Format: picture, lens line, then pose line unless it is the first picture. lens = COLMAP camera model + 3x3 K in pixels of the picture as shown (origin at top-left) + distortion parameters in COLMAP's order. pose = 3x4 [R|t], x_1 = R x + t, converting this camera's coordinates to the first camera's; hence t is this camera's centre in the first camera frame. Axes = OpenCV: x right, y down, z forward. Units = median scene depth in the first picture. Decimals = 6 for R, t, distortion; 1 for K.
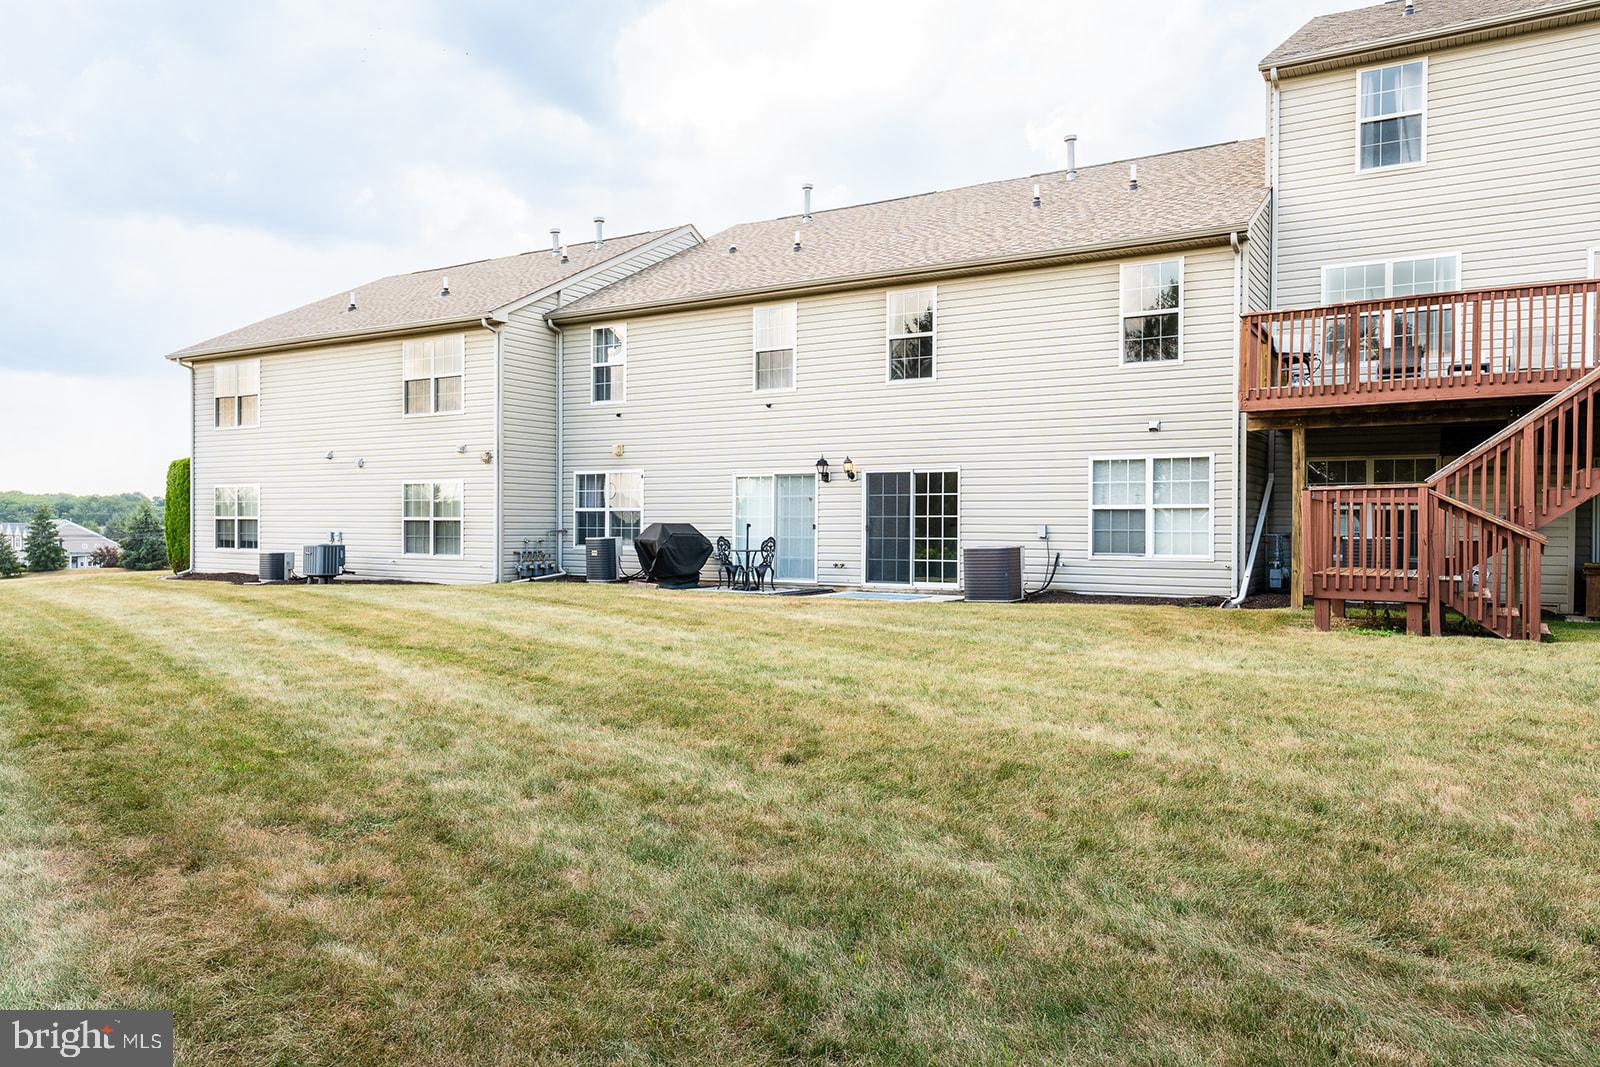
lens RADIAL K [[1153.3, 0, 802.2], [0, 1153.3, 531.1], [0, 0, 1]] dist [0.000804, 0.000254]
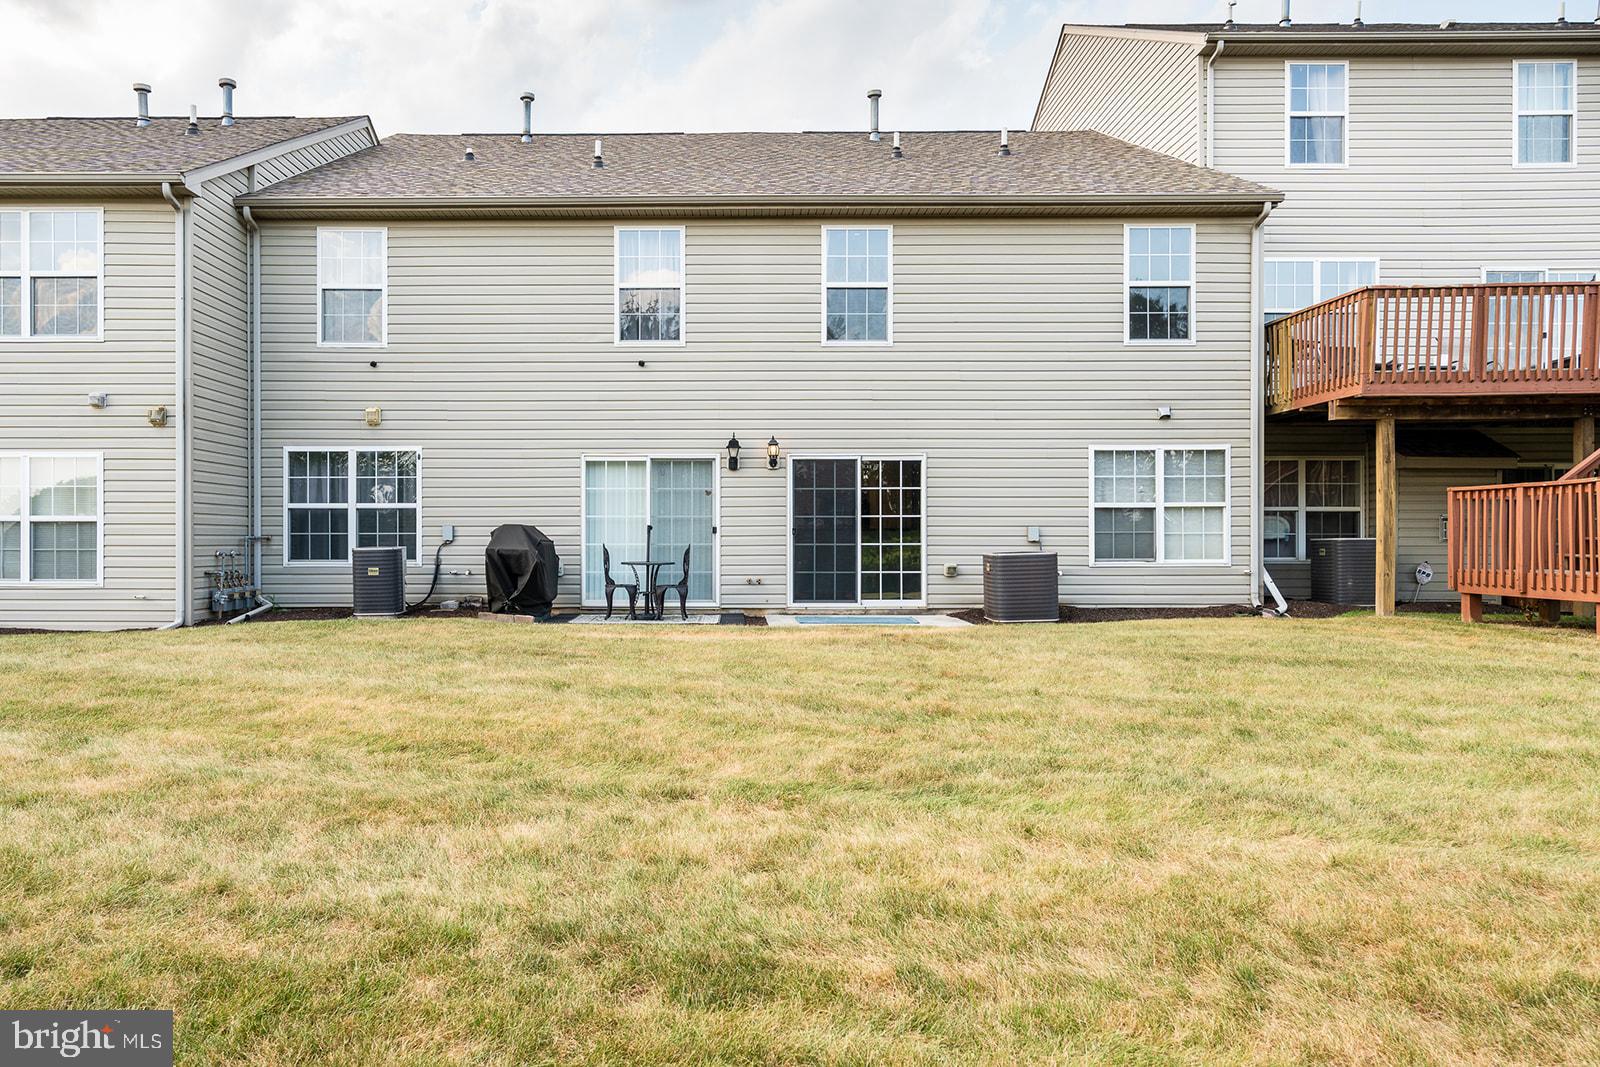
lens RADIAL K [[1105.3, 0, 799.5], [0, 1105.3, 542.0], [0, 0, 1]] dist [-0.000447, -0.000693]
pose [[0.853581, -0.006595, 0.520919, -0.328527], [0.006755, 0.999976, 0.001591, 0.003193], [-0.520917, 0.002161, 0.853605, 0.379278]]
